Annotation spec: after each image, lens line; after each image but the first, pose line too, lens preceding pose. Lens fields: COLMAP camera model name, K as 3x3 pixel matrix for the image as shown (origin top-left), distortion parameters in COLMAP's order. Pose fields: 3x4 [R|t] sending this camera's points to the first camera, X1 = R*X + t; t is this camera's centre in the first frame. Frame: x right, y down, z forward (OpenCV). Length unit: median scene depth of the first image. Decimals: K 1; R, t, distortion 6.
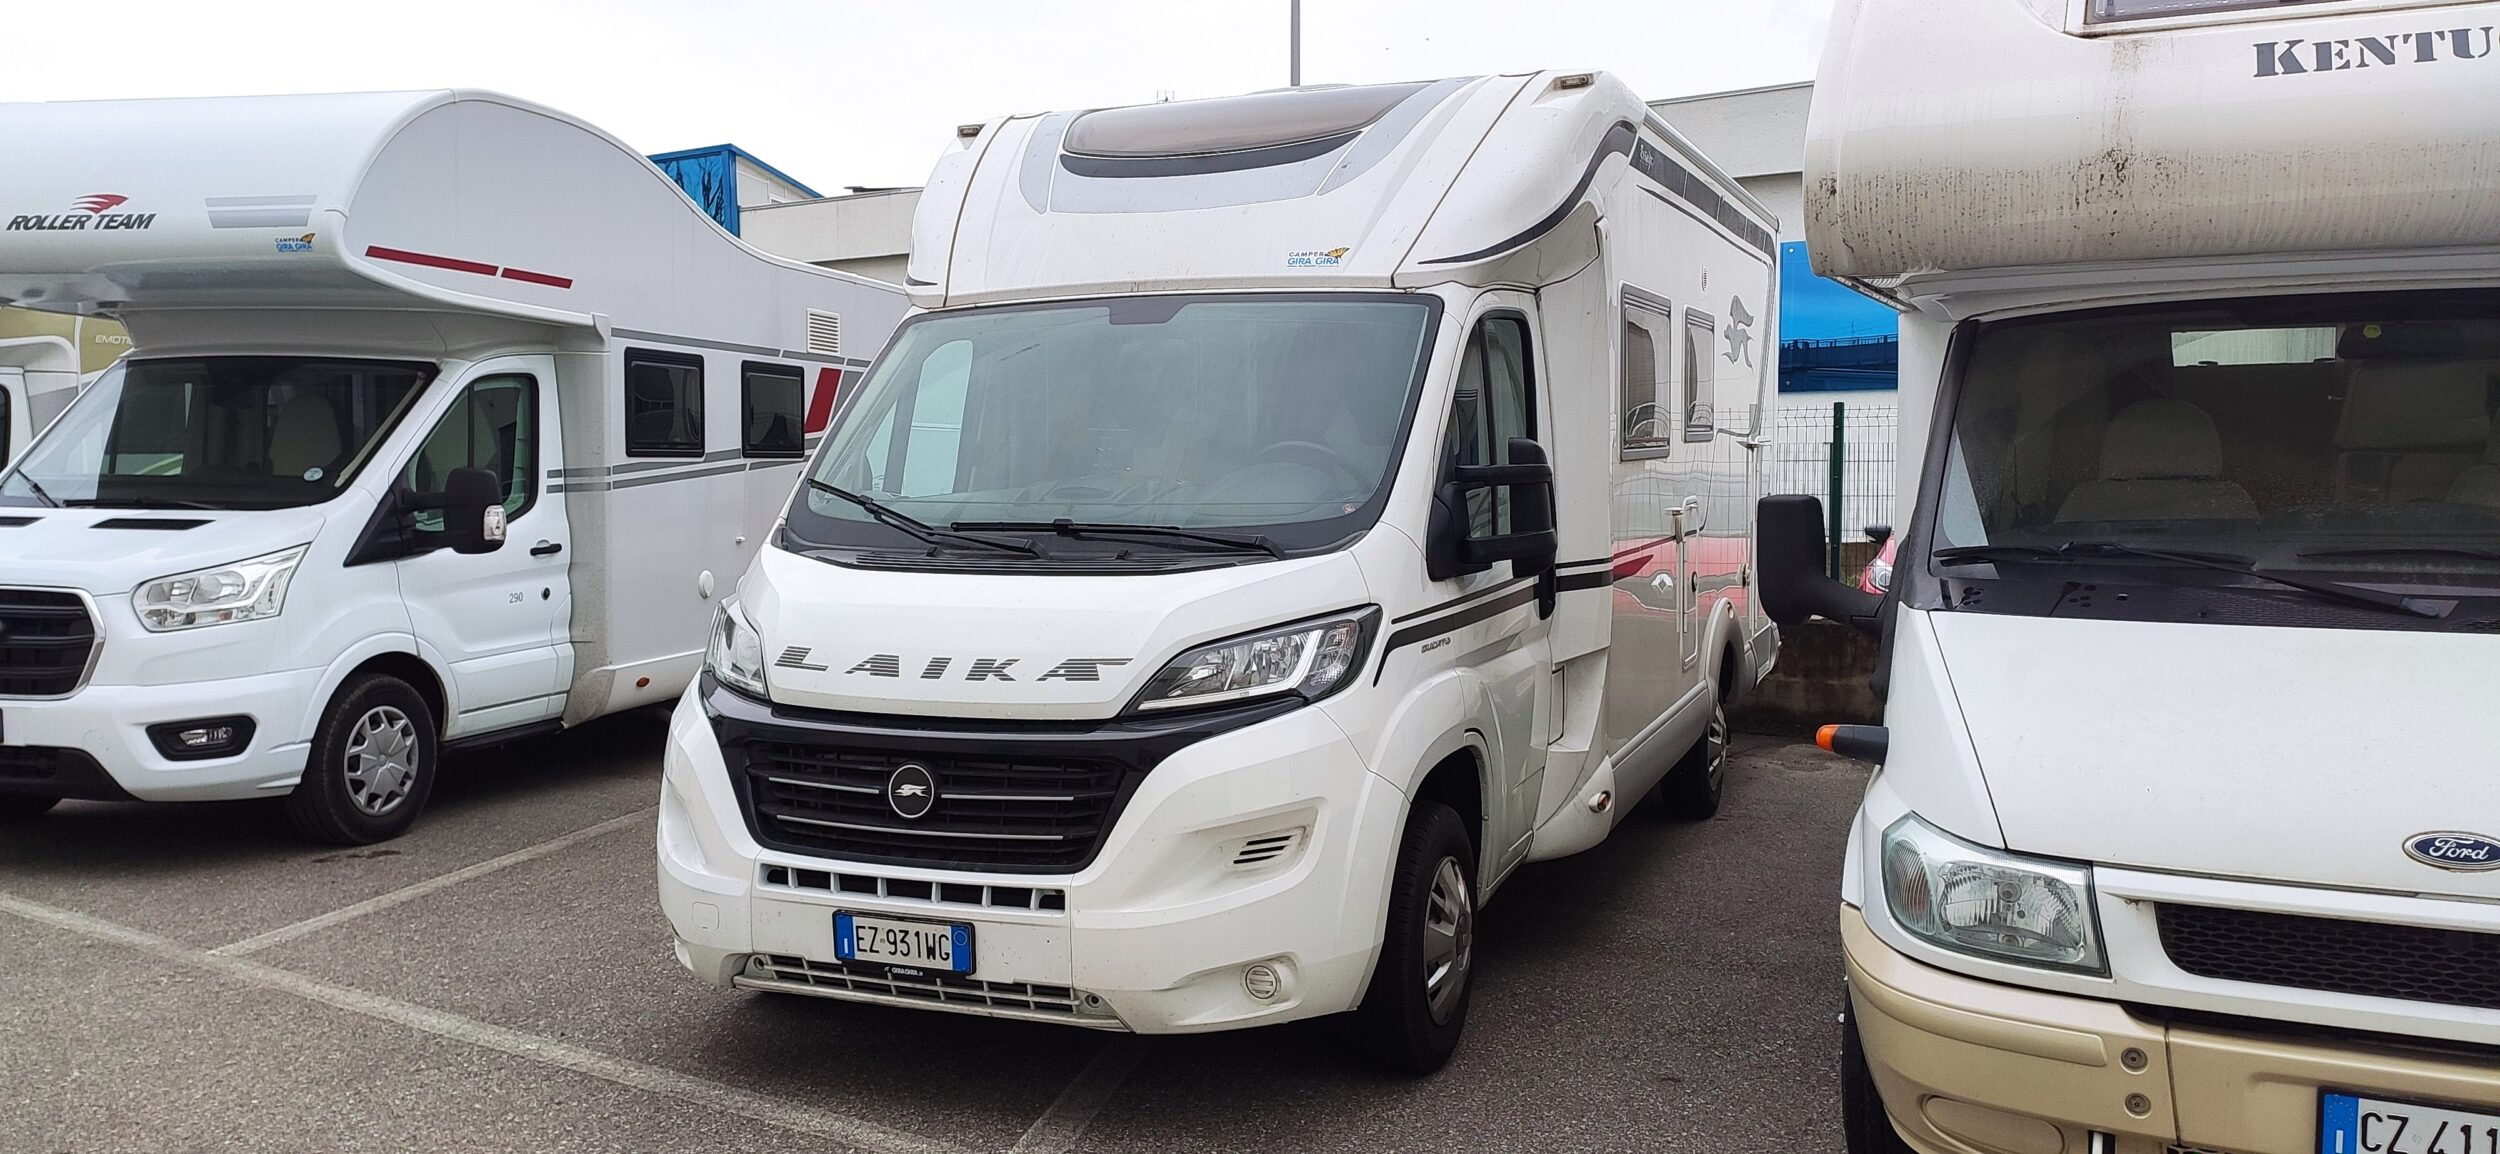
lens RADIAL K [[1858.9, 0, 1251.2], [0, 1858.9, 581.4], [0, 0, 1]] dist [0.060319, 0.002513]
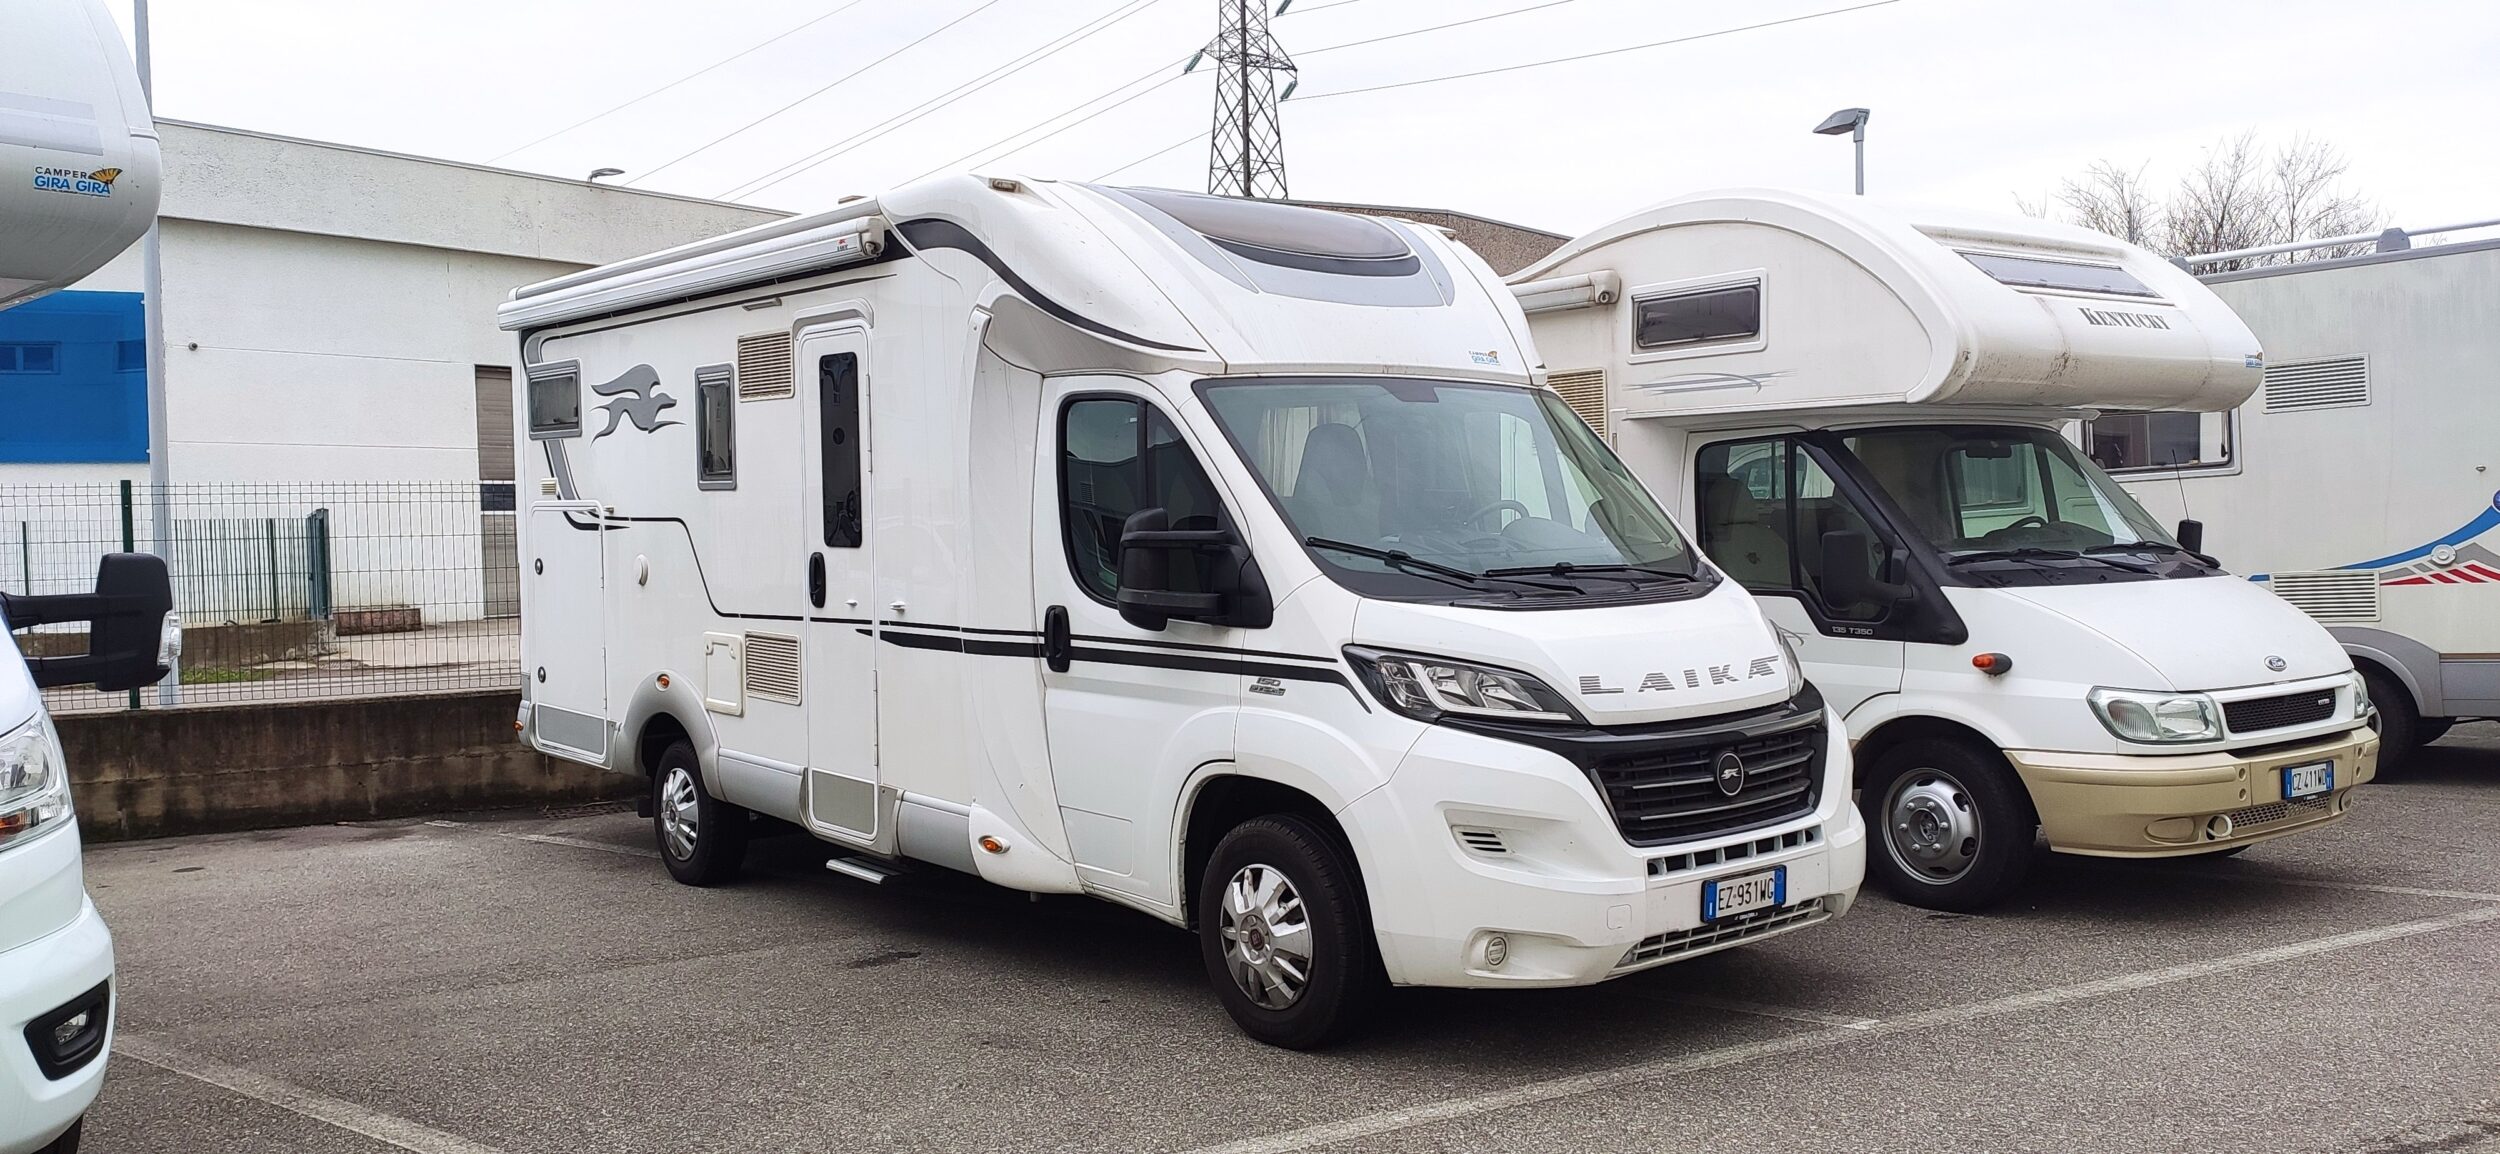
lens RADIAL K [[1858.9, 0, 1242.2], [0, 1858.9, 593.5], [0, 0, 1]] dist [0.060319, 0.002513]
pose [[0.483911, -0.042554, 0.874082, -1.420780], [0.076189, 0.997073, 0.006362, -0.041546], [-0.871794, 0.063516, 0.485737, 0.658925]]
